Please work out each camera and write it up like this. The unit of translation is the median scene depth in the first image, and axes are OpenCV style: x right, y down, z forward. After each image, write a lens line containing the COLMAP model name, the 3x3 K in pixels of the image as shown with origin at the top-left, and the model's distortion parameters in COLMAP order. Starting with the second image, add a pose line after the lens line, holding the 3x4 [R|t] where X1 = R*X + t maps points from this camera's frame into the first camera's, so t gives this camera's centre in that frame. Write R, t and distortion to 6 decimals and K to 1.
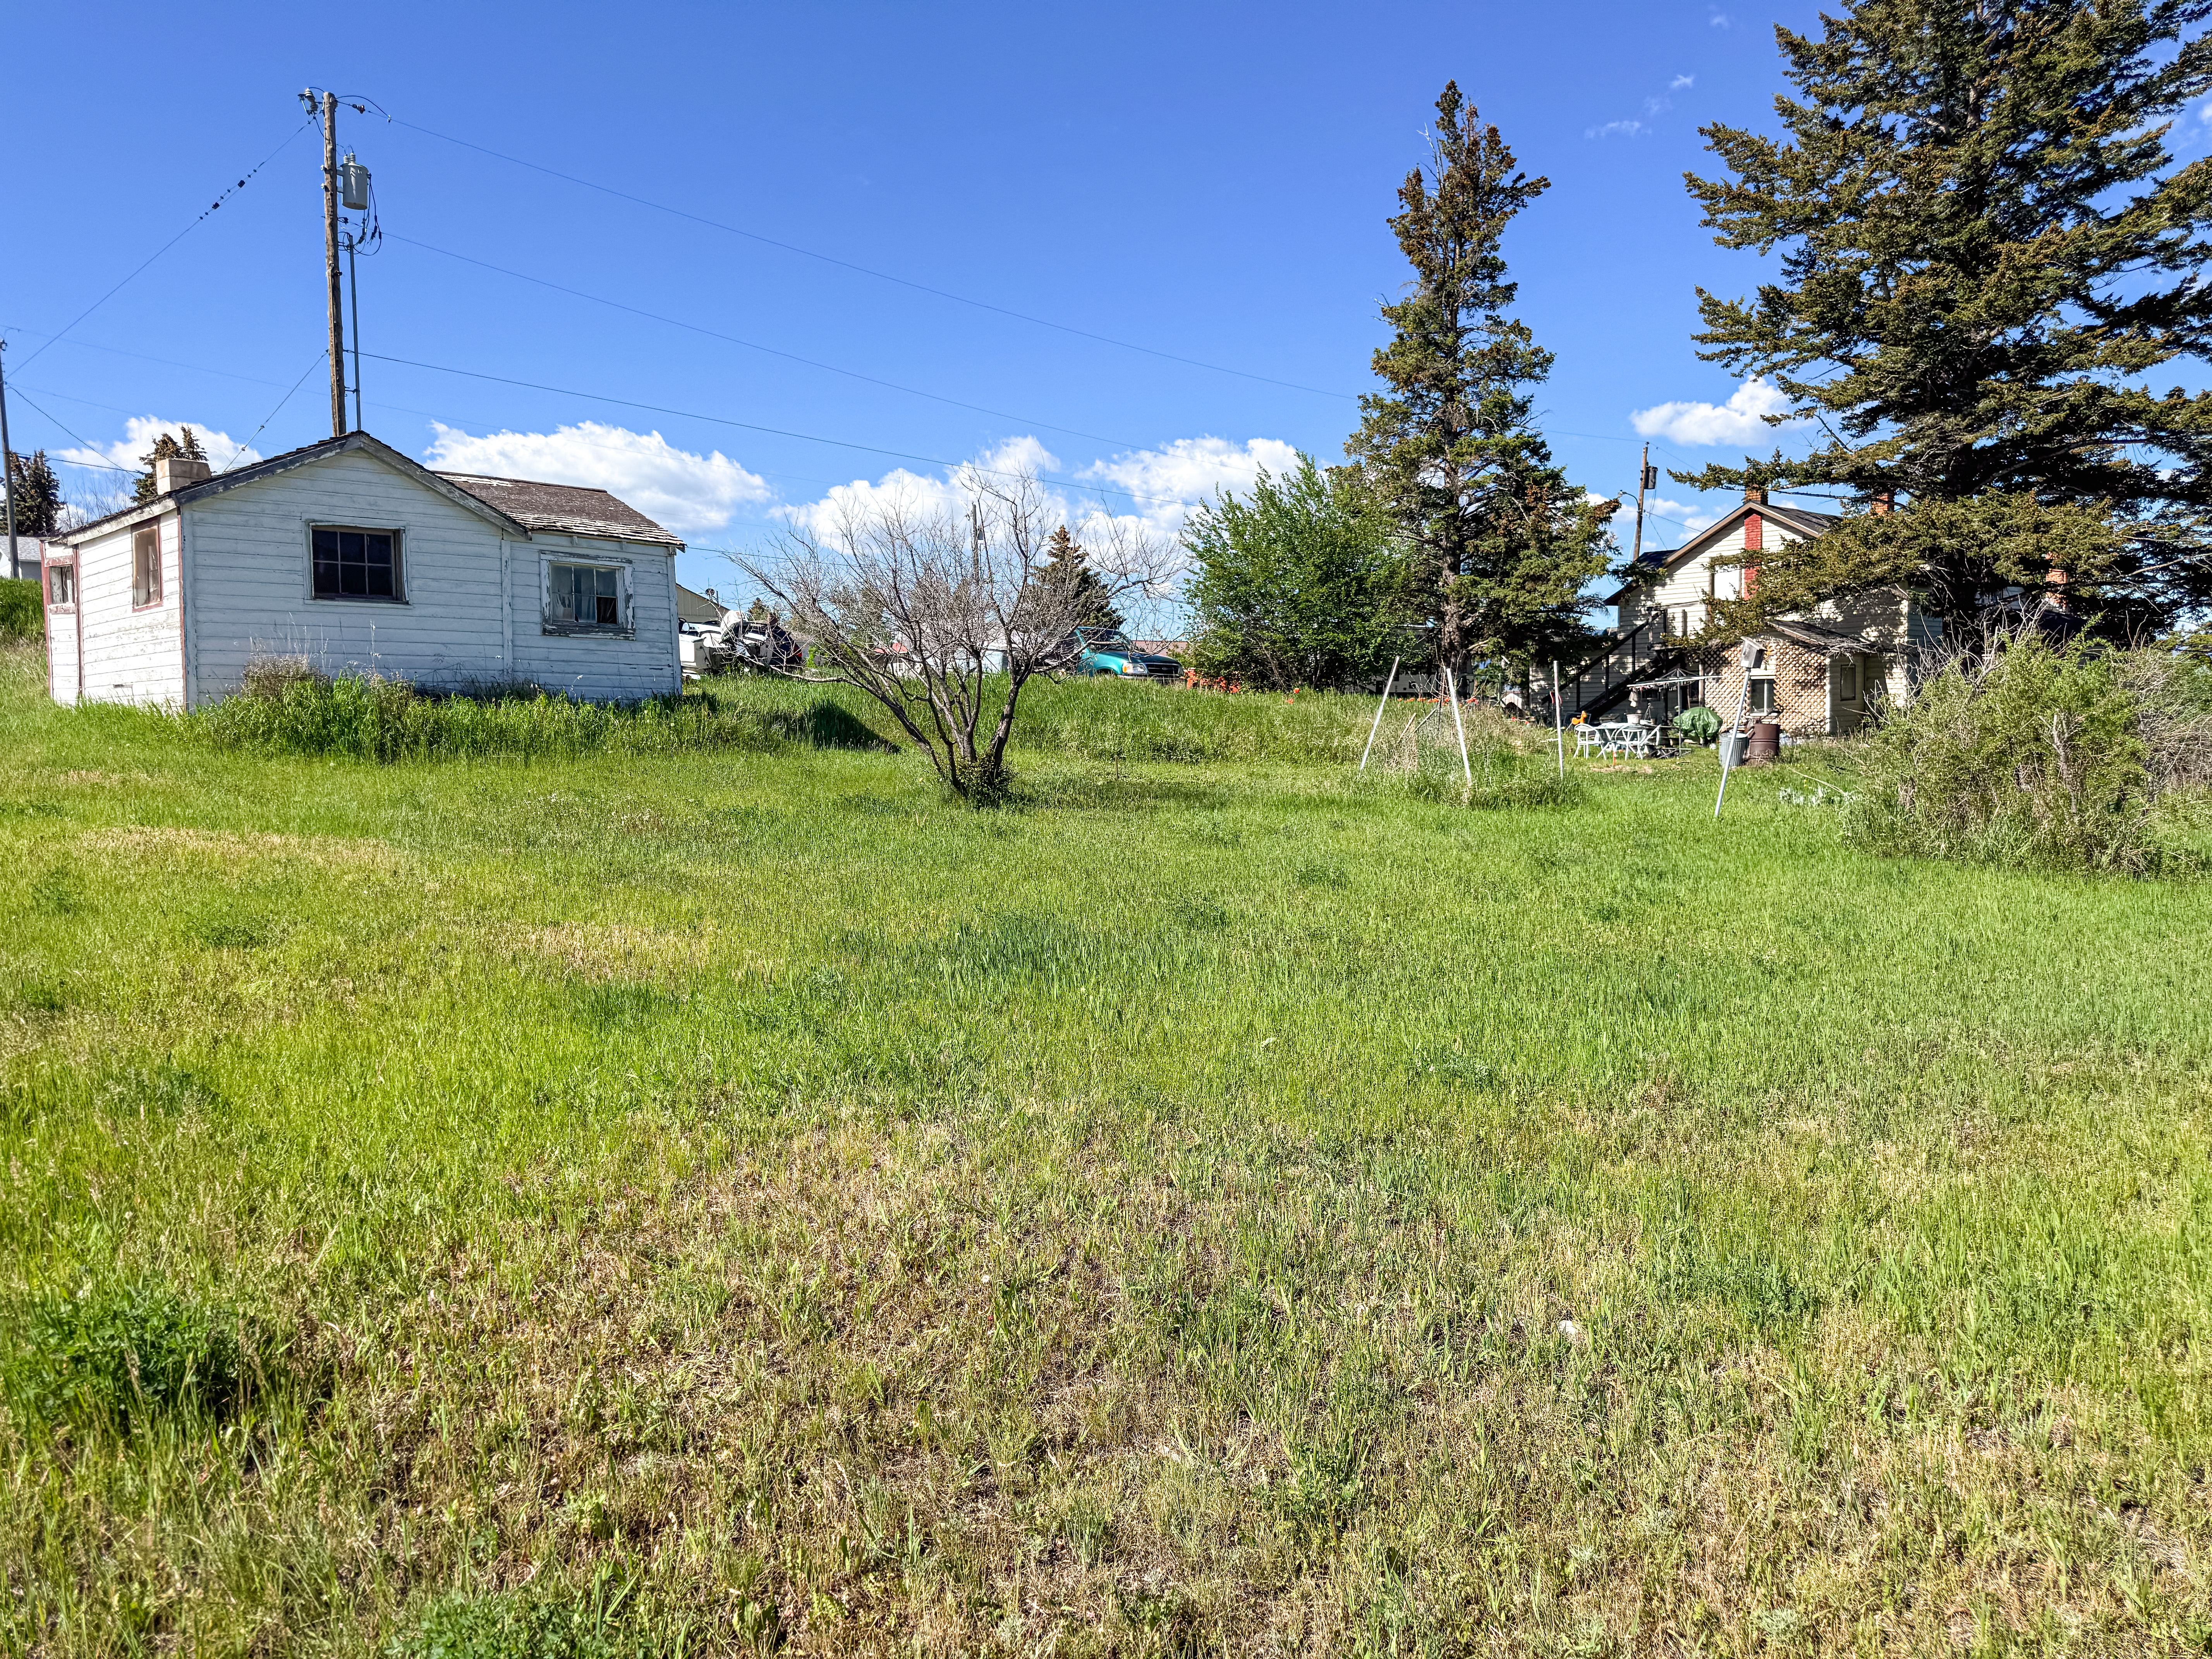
lens RADIAL K [[1553.1, 0, 1093.4], [0, 1553.1, 847.0], [0, 0, 1]] dist [0.051972, -0.058624]
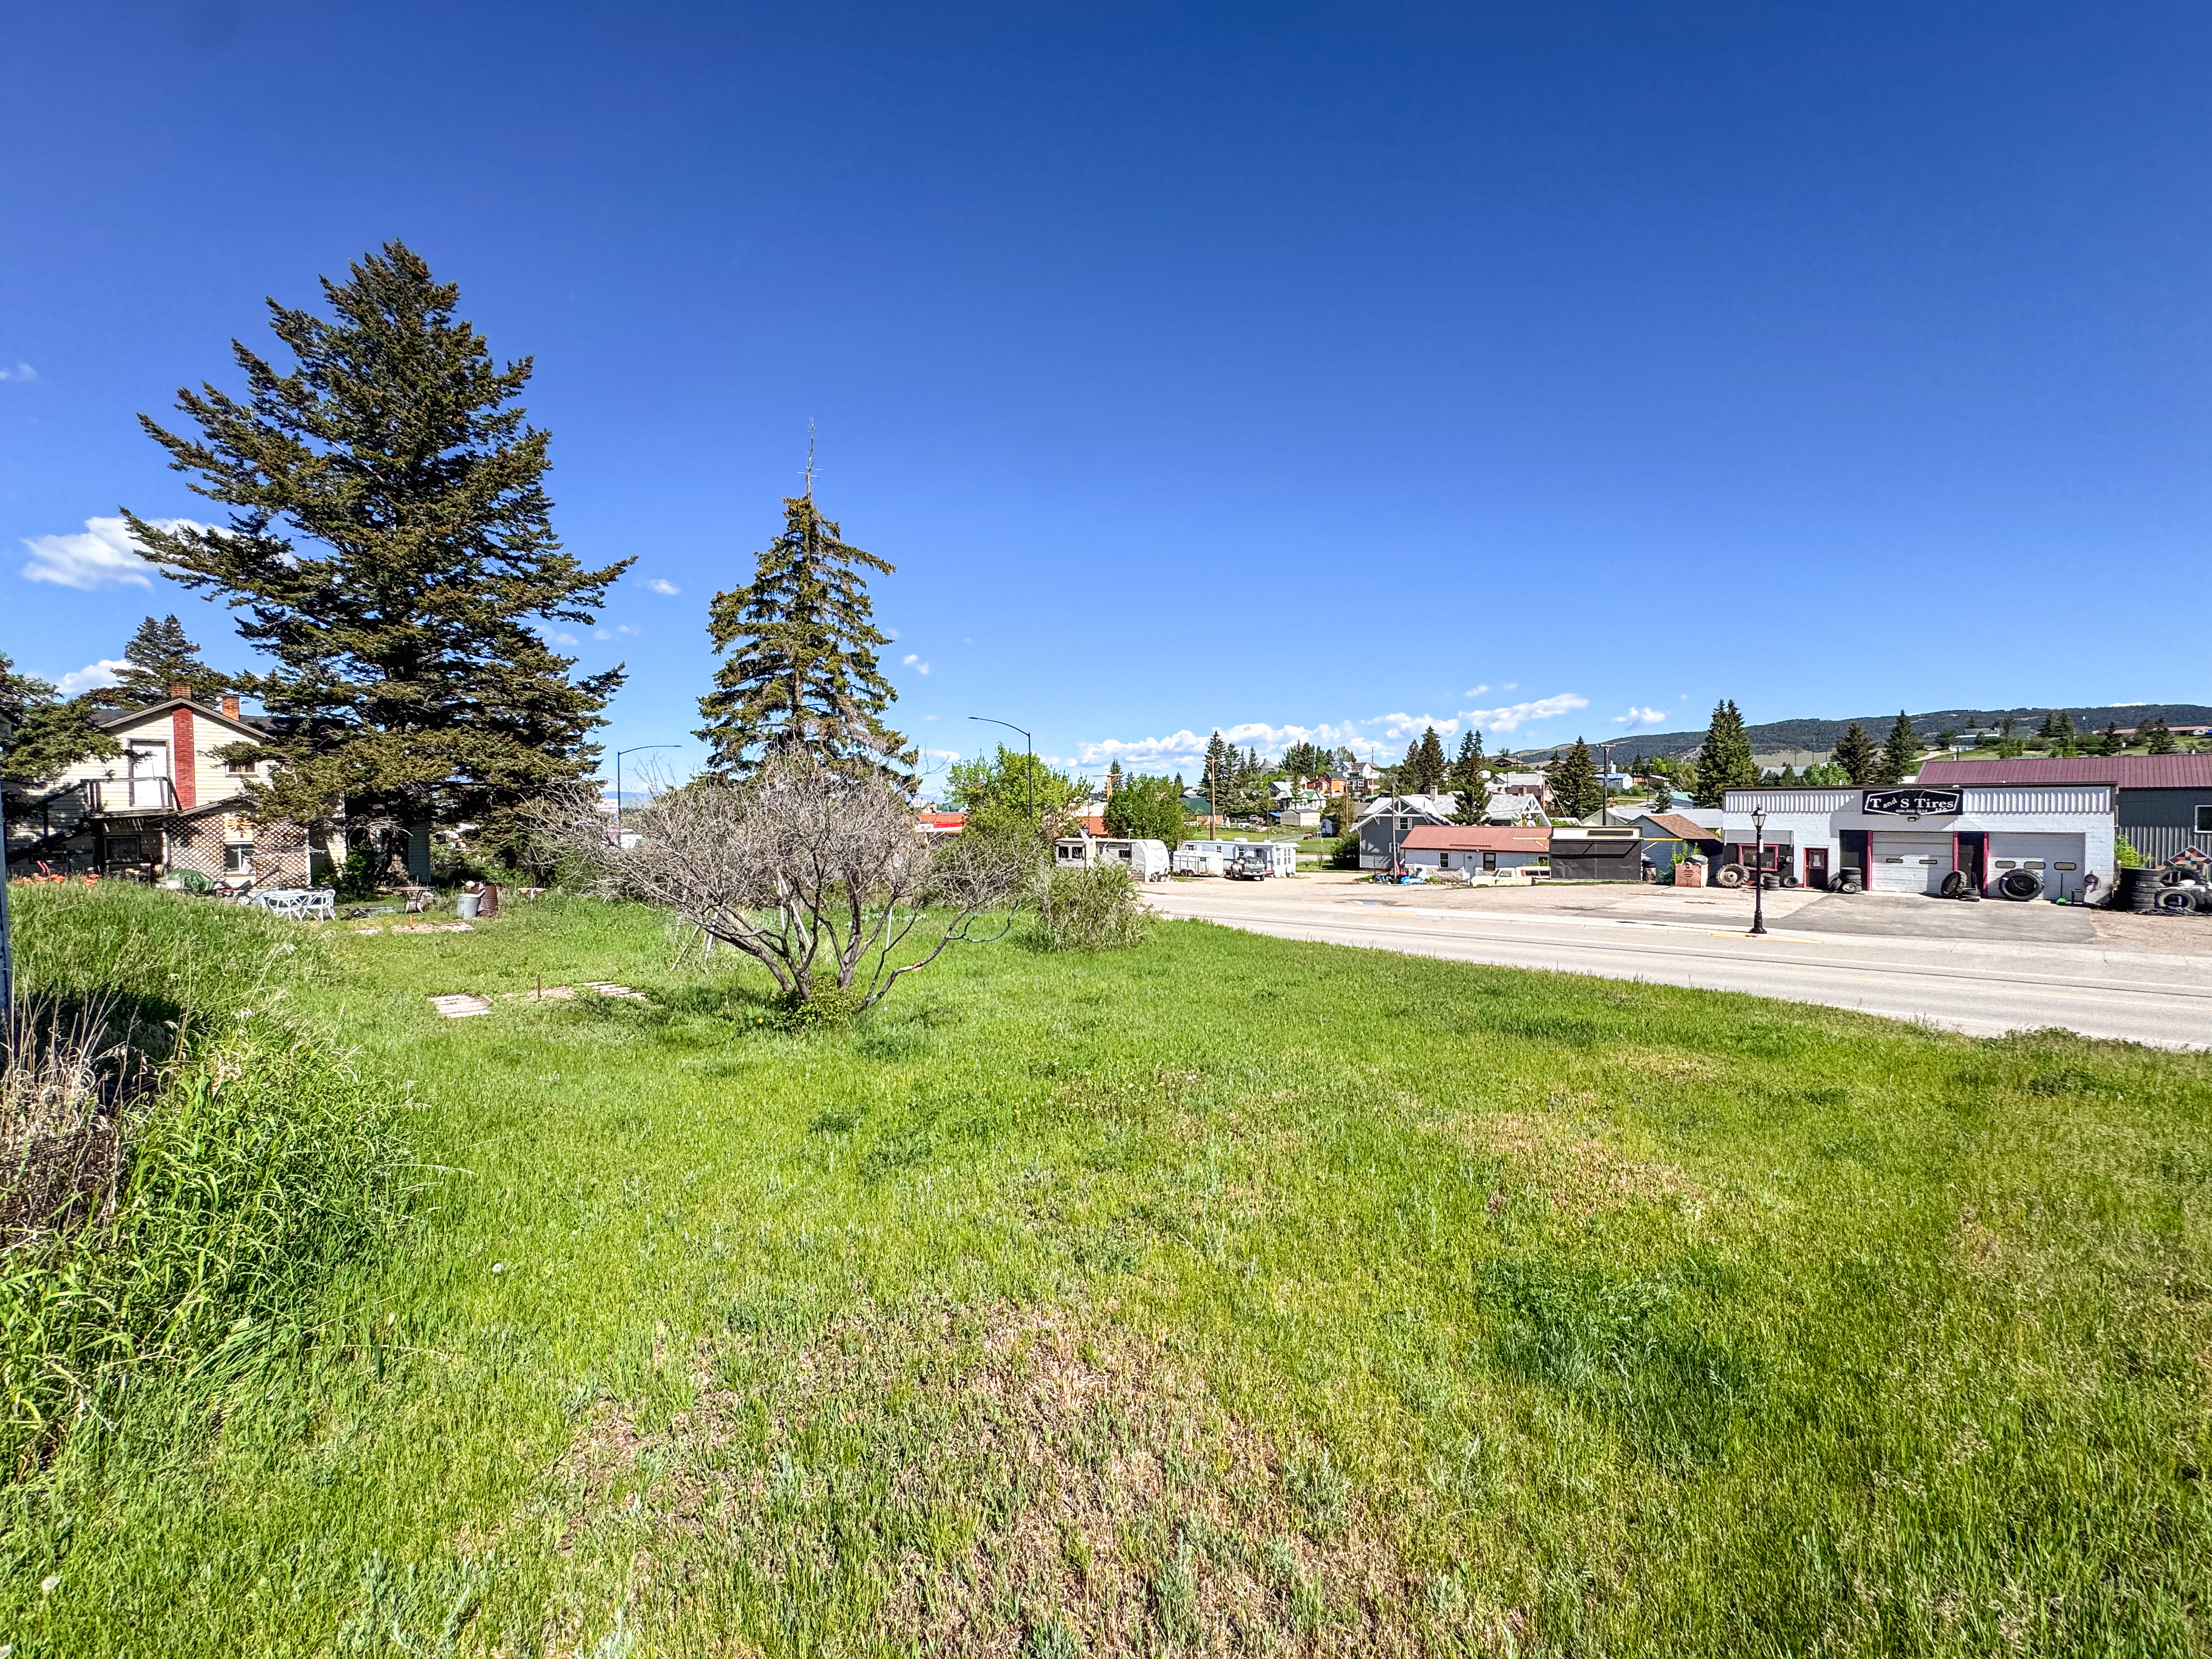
lens RADIAL K [[886.6, 0, 1118.2], [0, 886.6, 832.8], [0, 0, 1]] dist [-0.010031, 0.001699]
pose [[0.001999, -0.011012, 0.999937, -0.583429], [0.093075, 0.995601, 0.010779, -0.128465], [-0.995657, 0.093048, 0.003015, 0.649650]]
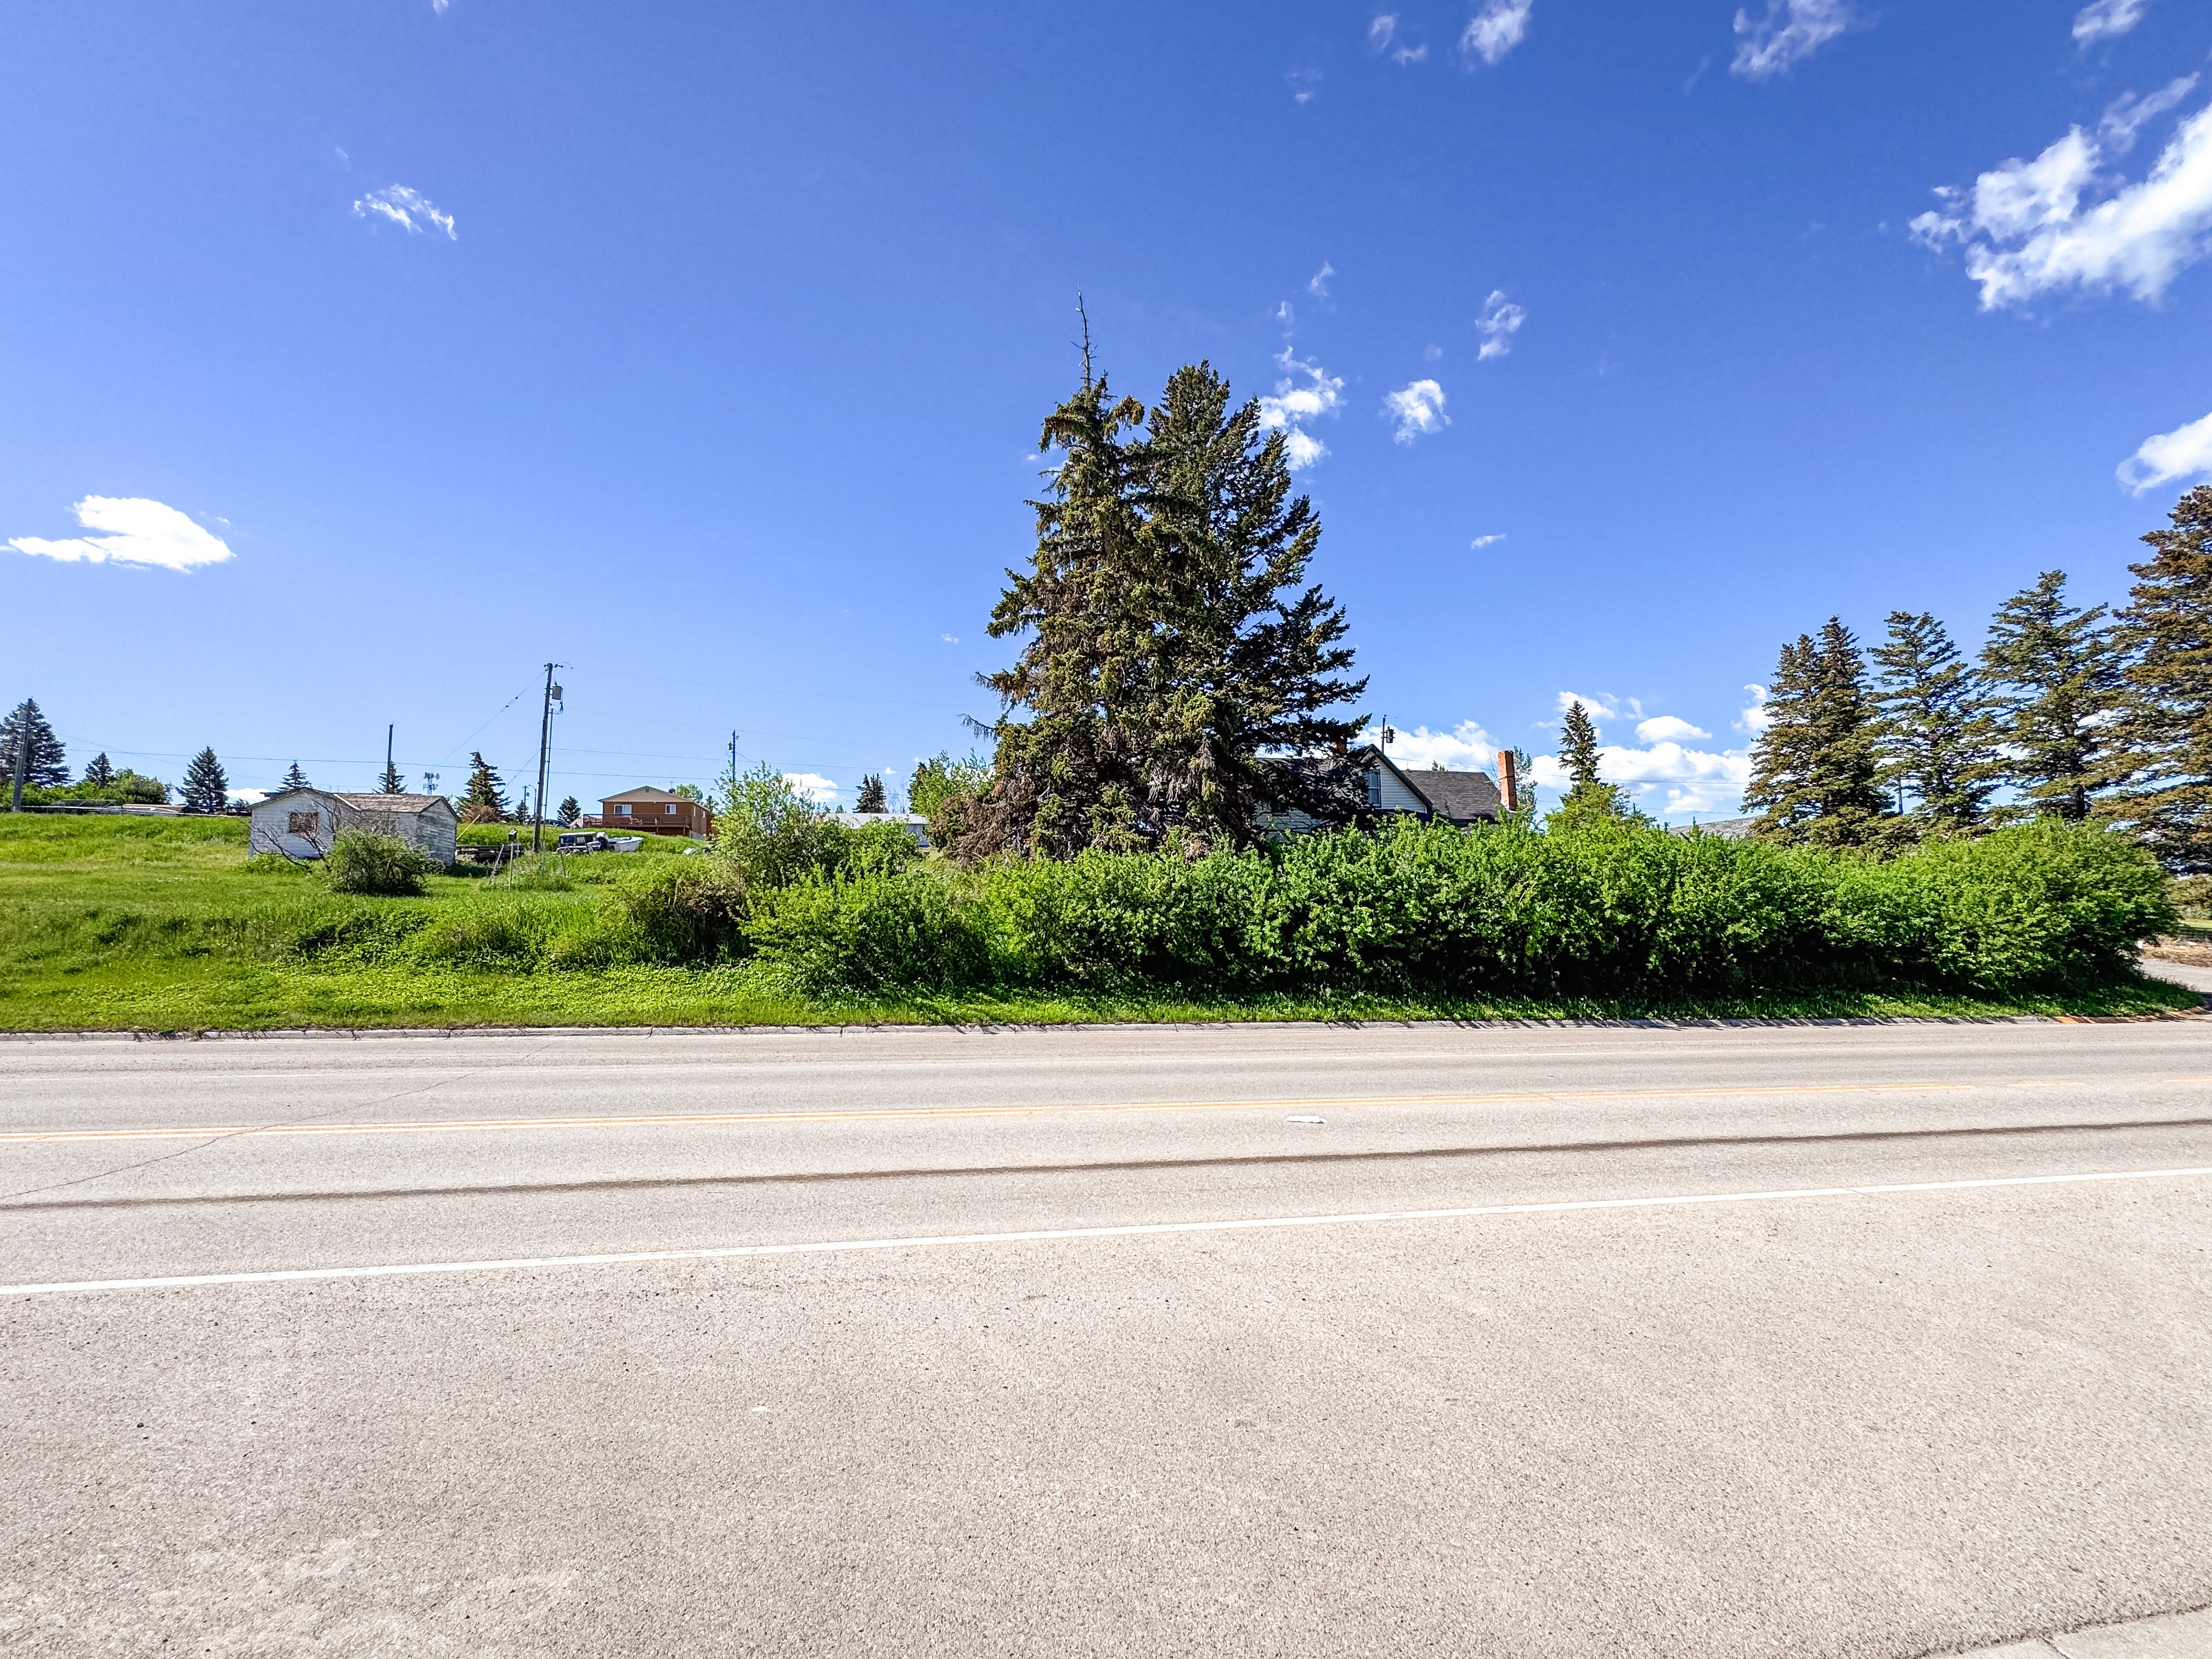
lens RADIAL K [[986.4, 0, 1098.3], [0, 986.4, 808.7], [0, 0, 1]] dist [-0.005197, 0.001000]
pose [[0.856767, -0.043270, -0.513885, 2.008809], [-0.049734, 0.984896, -0.165849, 0.064177], [0.513300, 0.167652, 0.841675, 0.033846]]
